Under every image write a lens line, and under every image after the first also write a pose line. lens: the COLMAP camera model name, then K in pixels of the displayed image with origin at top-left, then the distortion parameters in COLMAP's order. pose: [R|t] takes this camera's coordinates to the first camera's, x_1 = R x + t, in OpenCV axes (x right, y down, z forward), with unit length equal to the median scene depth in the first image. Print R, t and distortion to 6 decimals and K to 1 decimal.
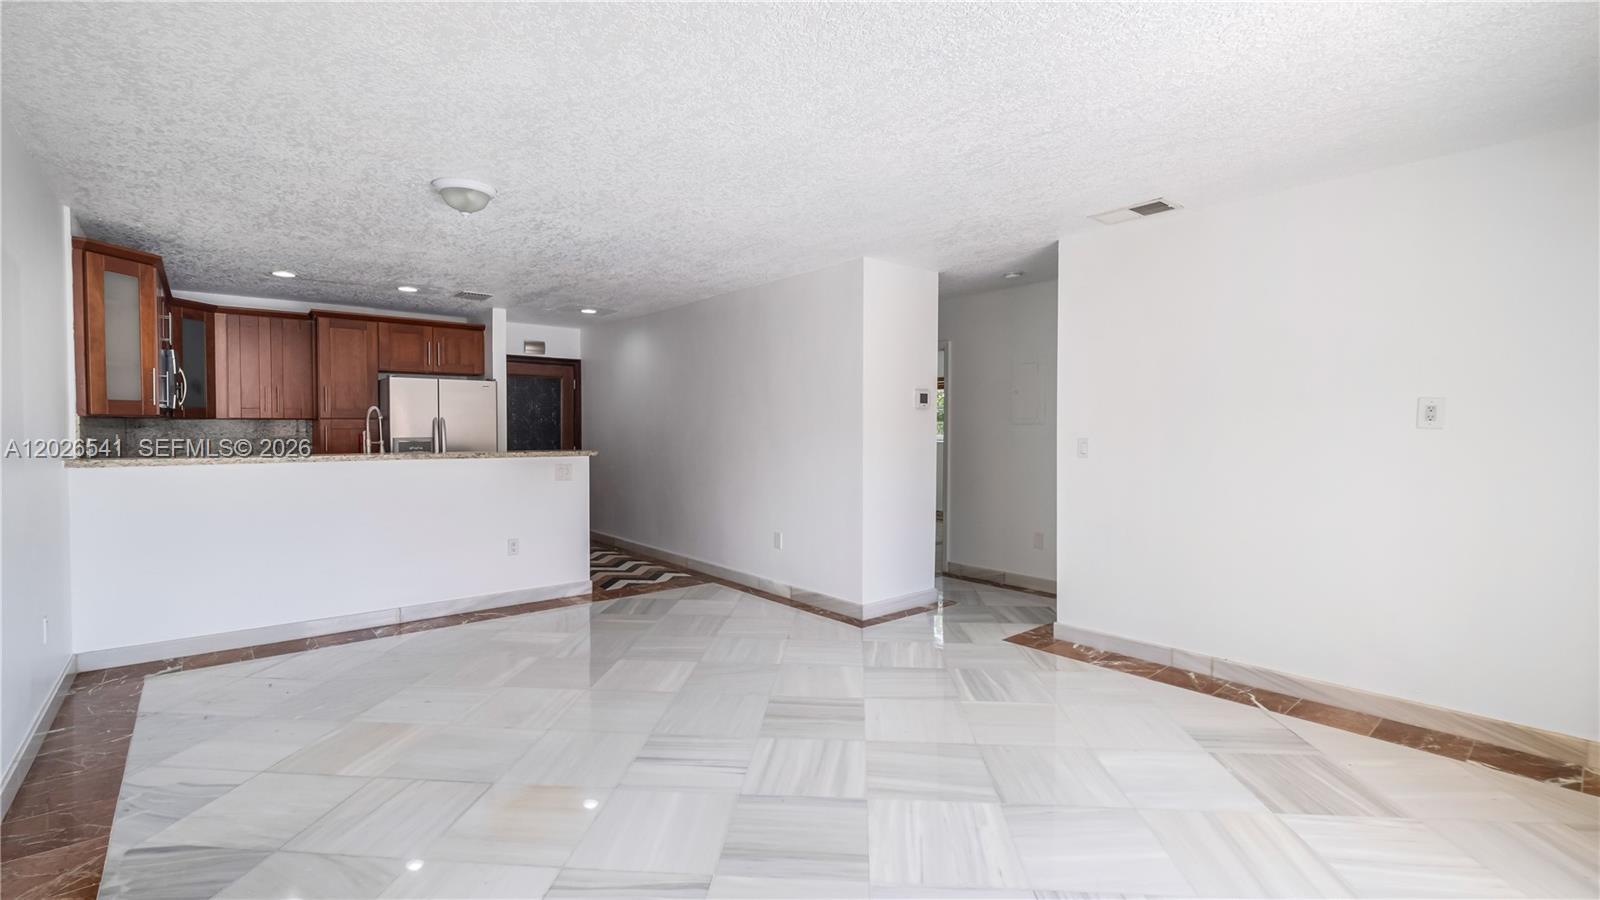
lens RADIAL K [[720.5, 0, 865.2], [0, 720.5, 444.5], [0, 0, 1]] dist [-0.001819, -0.003150]
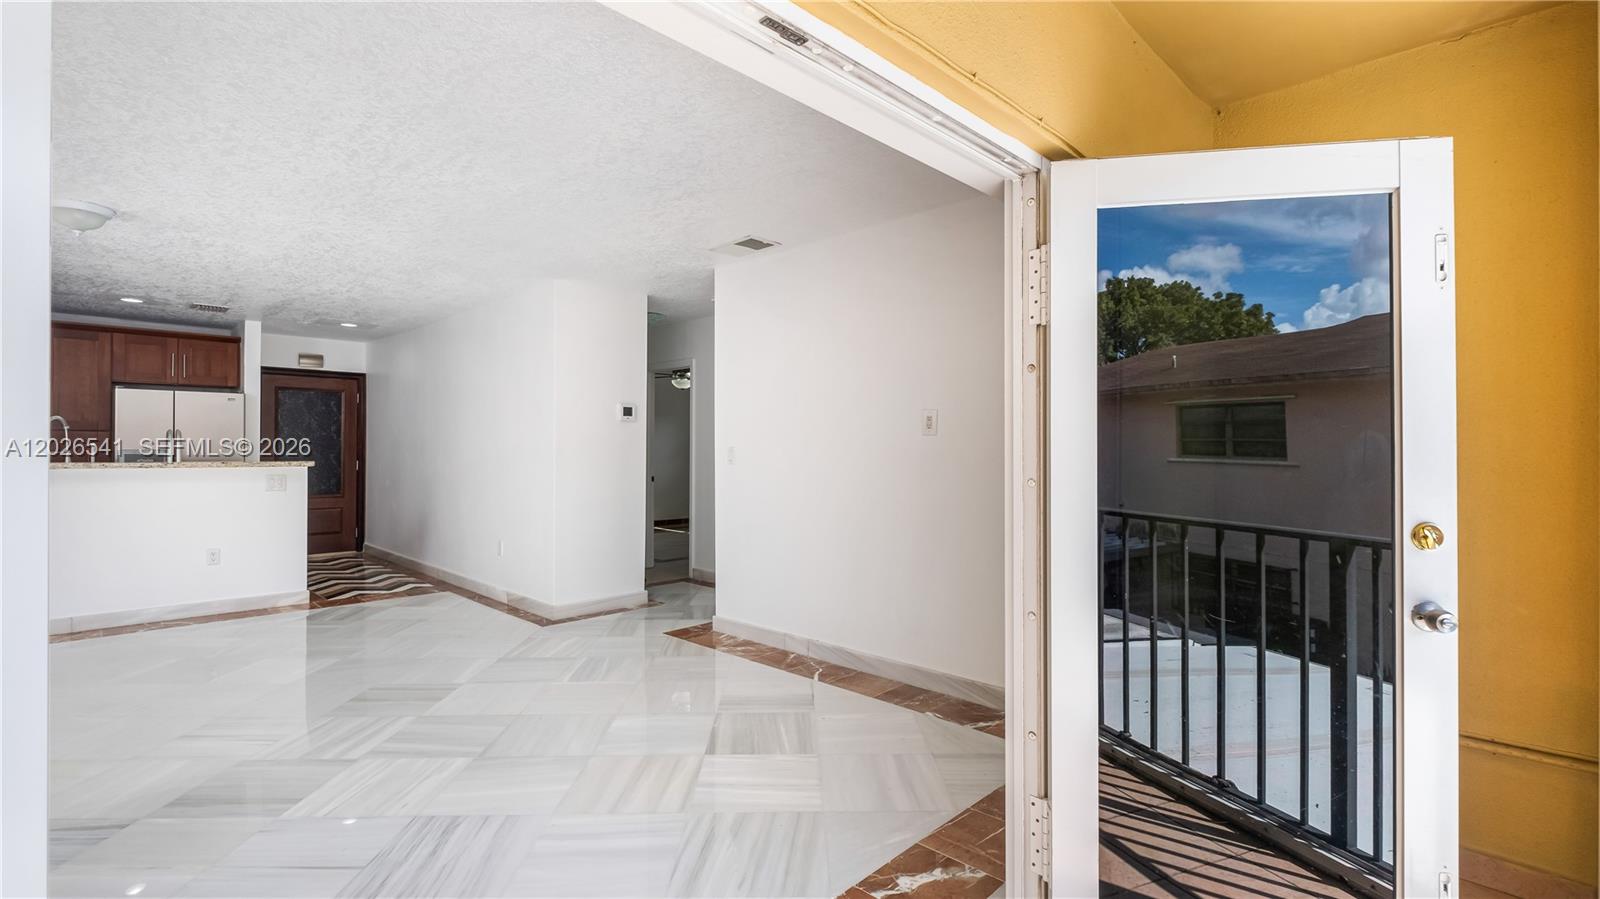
lens RADIAL K [[720.5, 0, 876.3], [0, 720.5, 445.4], [0, 0, 1]] dist [-0.001819, -0.003150]
pose [[0.994446, 0.002845, 0.105206, 0.319999], [0.000208, 0.999579, -0.028999, 0.016266], [-0.105244, 0.028860, 0.994028, -0.099297]]
